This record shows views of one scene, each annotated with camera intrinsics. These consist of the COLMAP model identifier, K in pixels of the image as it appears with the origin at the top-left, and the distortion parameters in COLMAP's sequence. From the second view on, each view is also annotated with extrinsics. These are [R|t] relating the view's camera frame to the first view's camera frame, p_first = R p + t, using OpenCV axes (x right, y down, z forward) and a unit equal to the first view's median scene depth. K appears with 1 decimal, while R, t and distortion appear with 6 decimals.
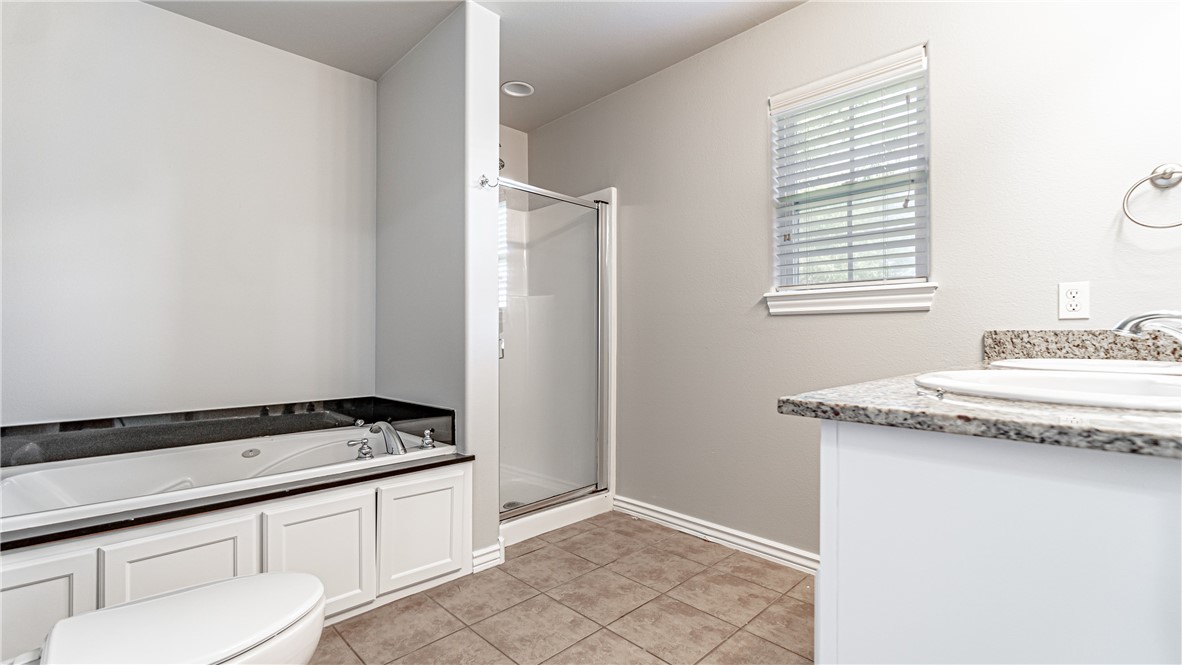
lens RADIAL K [[504.8, 0, 589.3], [0, 504.8, 335.9], [0, 0, 1]] dist [-0.012351, 0.000229]
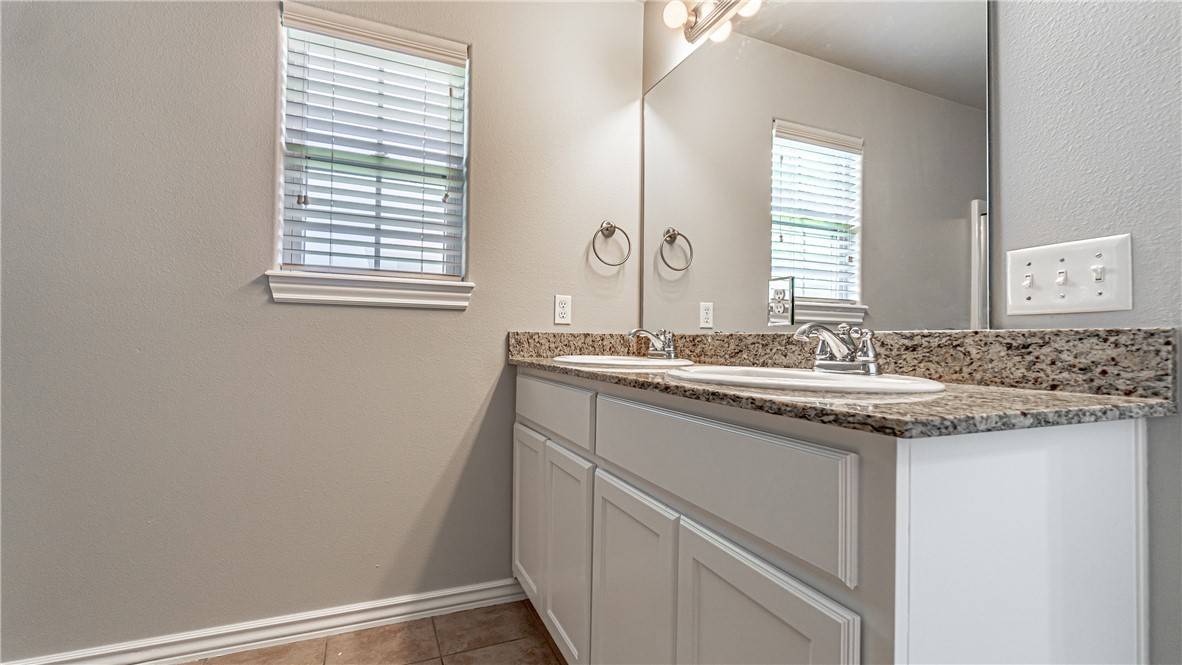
lens RADIAL K [[504.8, 0, 592.8], [0, 504.8, 333.2], [0, 0, 1]] dist [-0.012351, 0.000229]
pose [[0.340042, 0.017742, 0.940243, -0.203799], [-0.021619, 0.999705, -0.011045, 0.001887], [-0.940162, -0.016572, 0.340326, 0.441520]]
